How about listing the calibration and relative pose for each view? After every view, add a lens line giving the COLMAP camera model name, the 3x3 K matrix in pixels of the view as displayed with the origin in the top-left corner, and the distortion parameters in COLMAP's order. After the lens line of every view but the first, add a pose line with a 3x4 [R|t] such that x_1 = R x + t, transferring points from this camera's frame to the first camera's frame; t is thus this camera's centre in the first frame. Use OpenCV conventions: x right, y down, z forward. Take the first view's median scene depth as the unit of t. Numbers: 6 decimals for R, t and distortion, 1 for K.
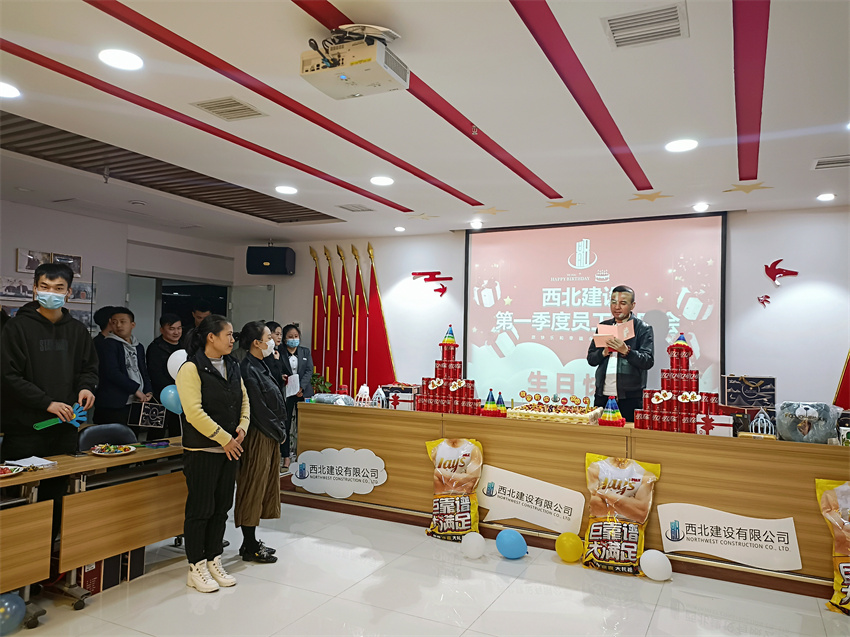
lens RADIAL K [[625.3, 0, 425.0], [0, 625.3, 318.5], [0, 0, 1]] dist [0.076269, -0.080579]
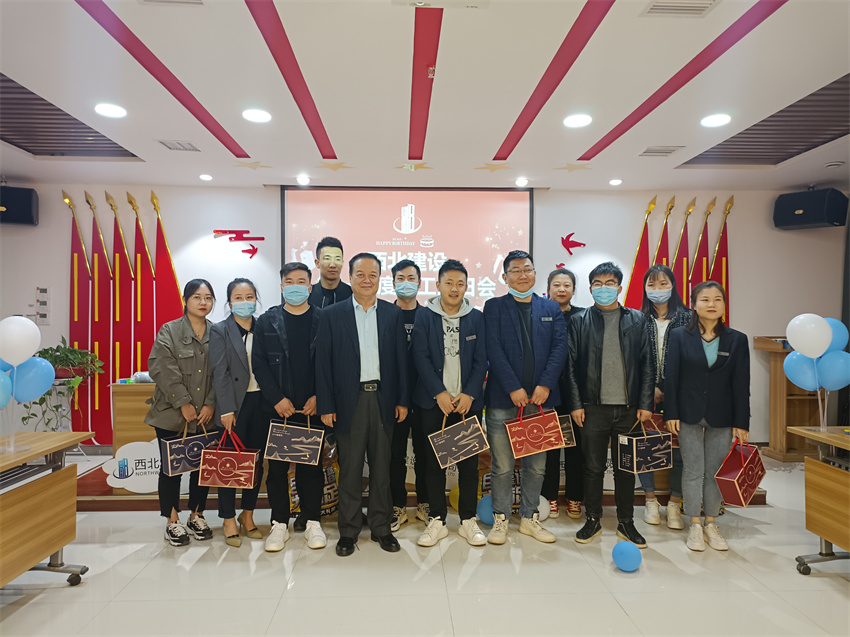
lens RADIAL K [[628.5, 0, 425.0], [0, 628.5, 318.5], [0, 0, 1]] dist [0.038657, -0.009282]
pose [[0.872348, -0.021024, 0.488433, -0.222785], [-0.000300, 0.999052, 0.043539, 0.013154], [-0.488885, -0.038127, 0.871515, 0.097073]]
